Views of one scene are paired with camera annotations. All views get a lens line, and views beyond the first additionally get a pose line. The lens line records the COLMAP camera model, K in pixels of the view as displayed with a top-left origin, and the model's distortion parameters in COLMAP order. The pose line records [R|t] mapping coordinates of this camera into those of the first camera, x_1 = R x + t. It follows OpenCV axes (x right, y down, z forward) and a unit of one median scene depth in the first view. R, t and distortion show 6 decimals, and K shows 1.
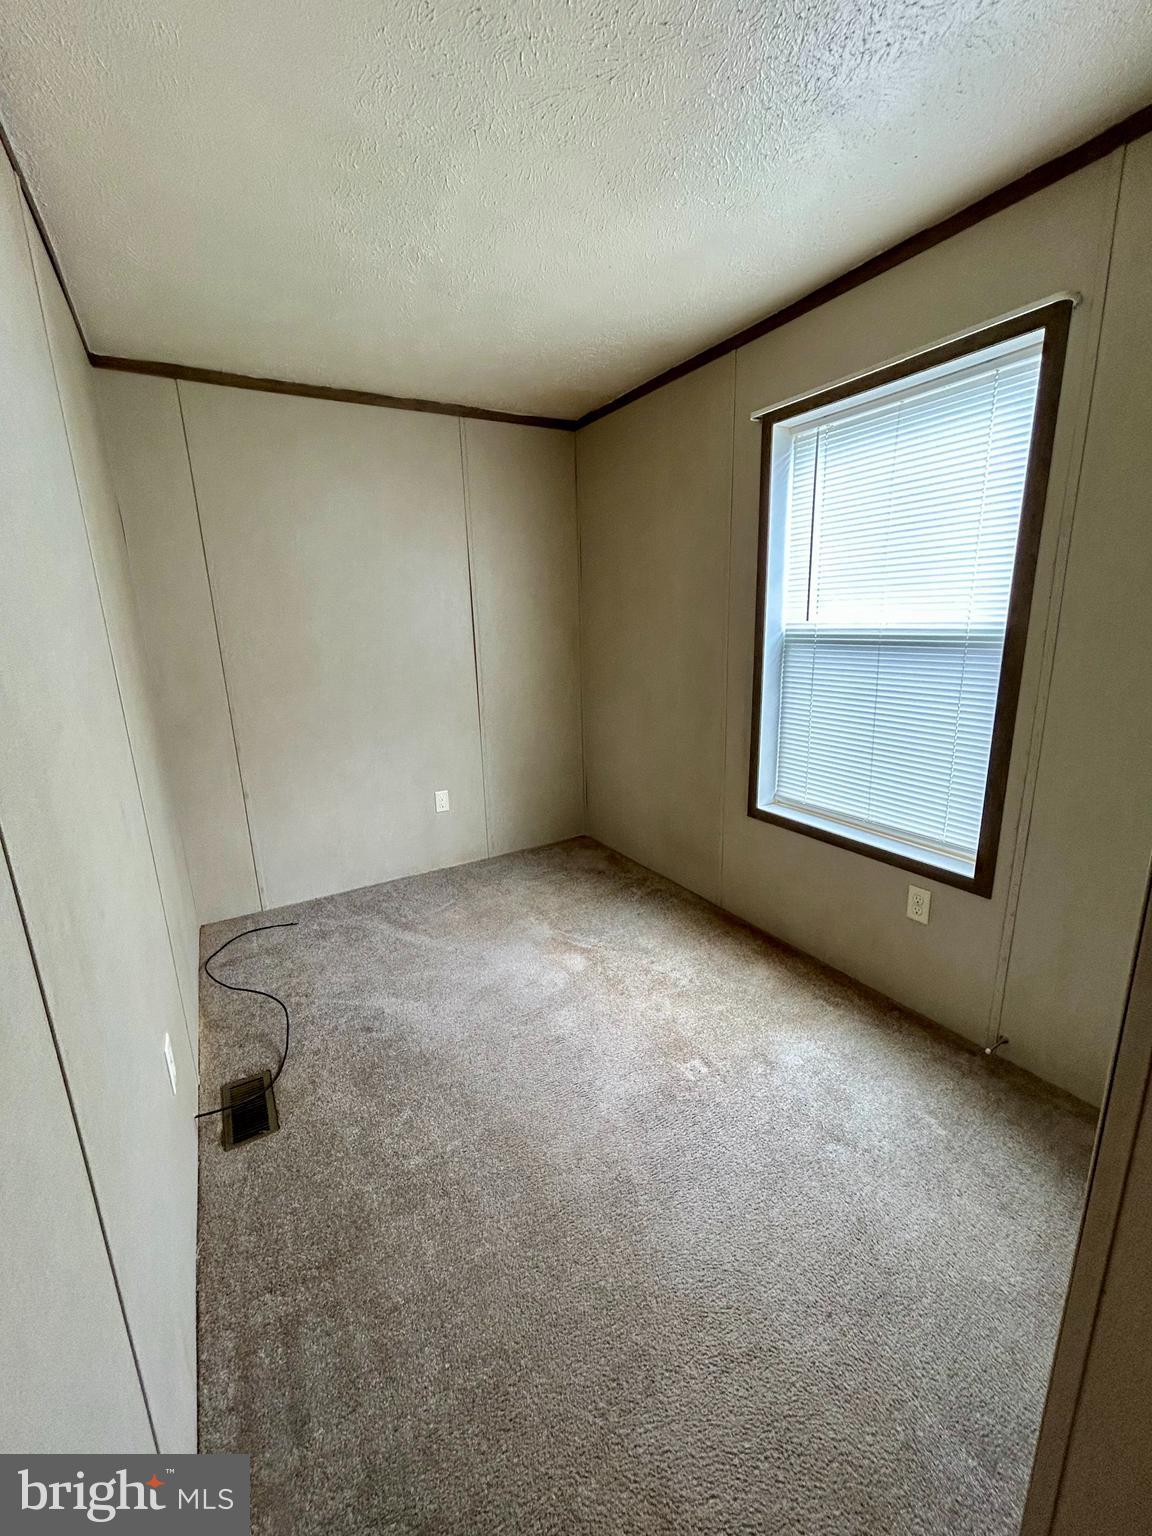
lens RADIAL K [[620.6, 0, 586.1], [0, 620.6, 760.5], [0, 0, 1]] dist [0.004570, -0.002589]
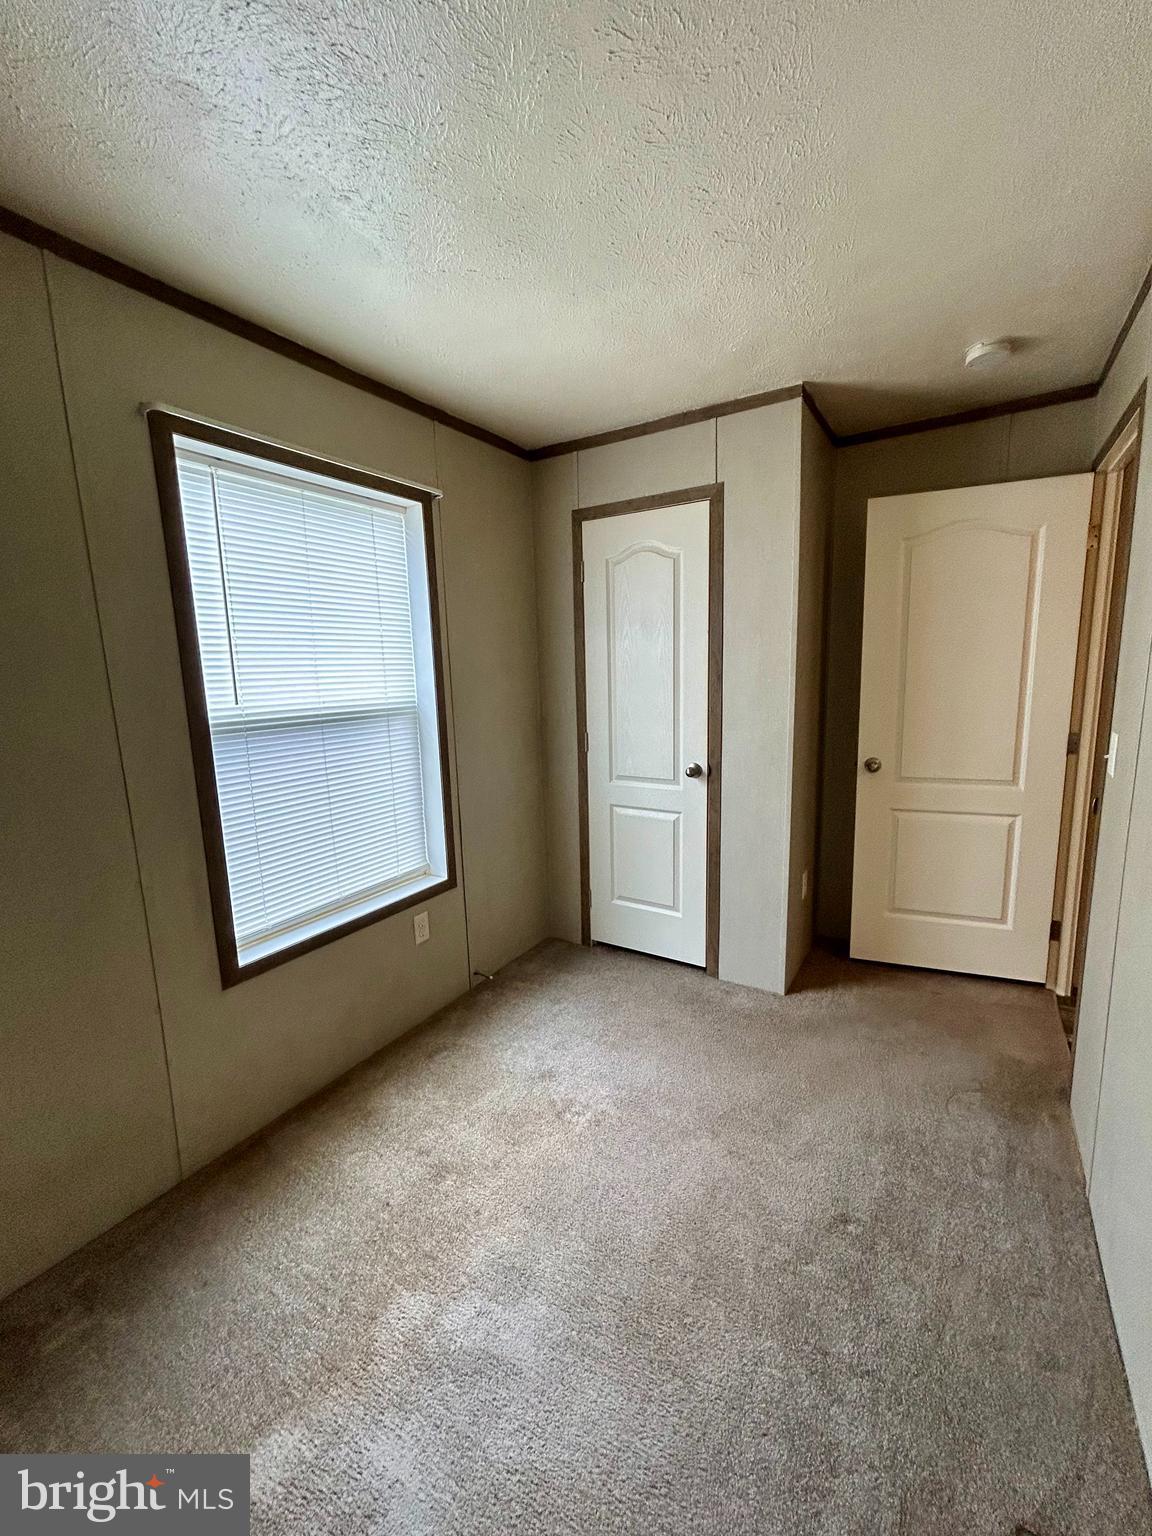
lens RADIAL K [[620.6, 0, 585.2], [0, 620.6, 773.7], [0, 0, 1]] dist [0.004570, -0.002589]
pose [[-0.454378, -0.104349, 0.884676, -0.624924], [0.242557, 0.941098, 0.235584, -0.248997], [-0.857150, 0.321629, -0.402304, 1.092160]]
